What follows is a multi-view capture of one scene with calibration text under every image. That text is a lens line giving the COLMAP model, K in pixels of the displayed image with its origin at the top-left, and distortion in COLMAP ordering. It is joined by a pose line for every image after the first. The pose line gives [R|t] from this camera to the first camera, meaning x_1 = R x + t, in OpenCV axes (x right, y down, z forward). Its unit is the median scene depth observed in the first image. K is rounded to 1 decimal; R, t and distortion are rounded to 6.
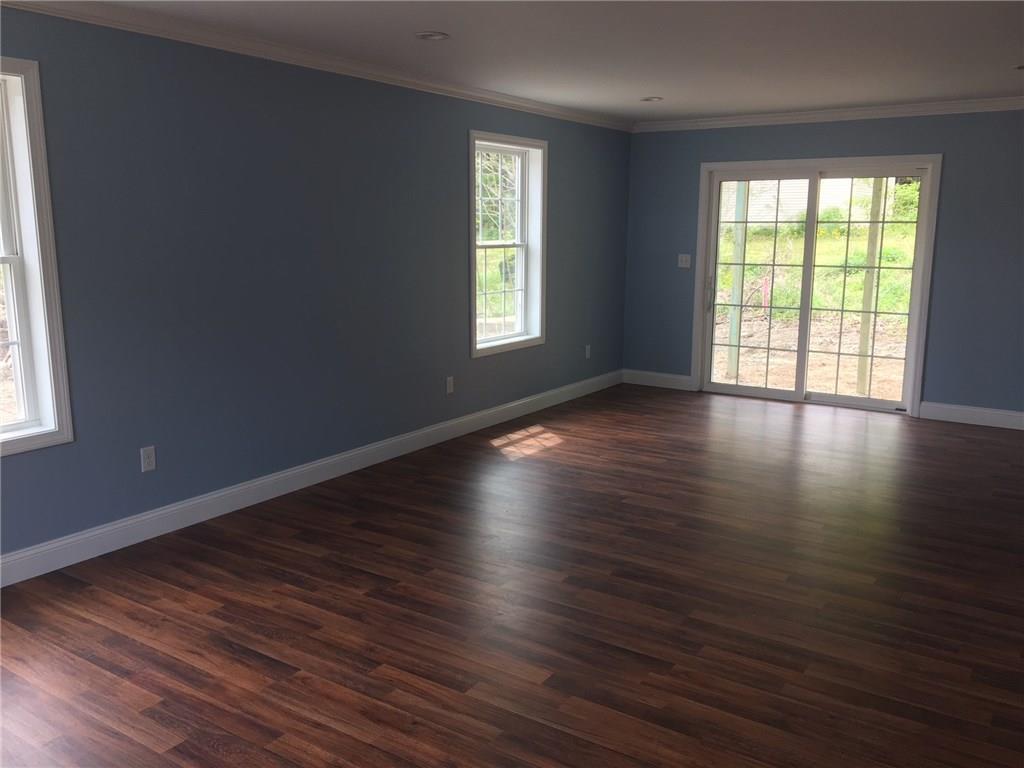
lens RADIAL K [[857.0, 0, 519.2], [0, 857.0, 385.3], [0, 0, 1]] dist [0.093278, -0.143893]
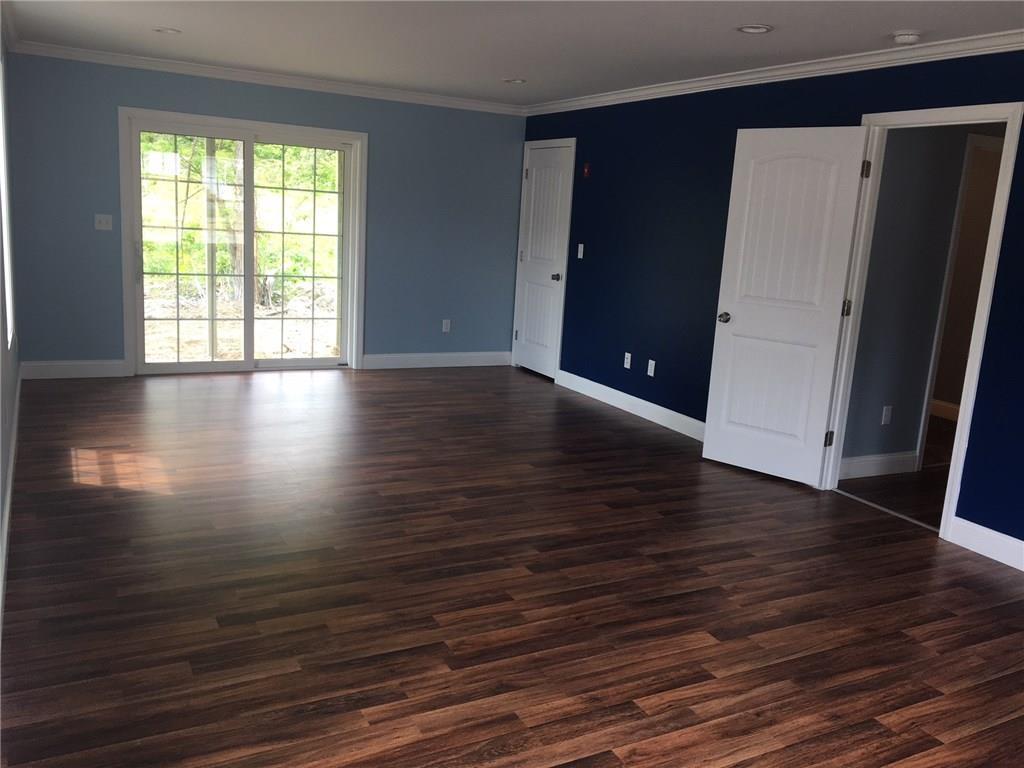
lens RADIAL K [[857.0, 0, 518.6], [0, 857.0, 378.2], [0, 0, 1]] dist [0.093278, -0.143893]
pose [[0.474020, -0.147146, 0.868132, -0.655256], [0.101949, 0.988479, 0.111878, -0.087491], [-0.874592, 0.035473, 0.483560, 0.447295]]
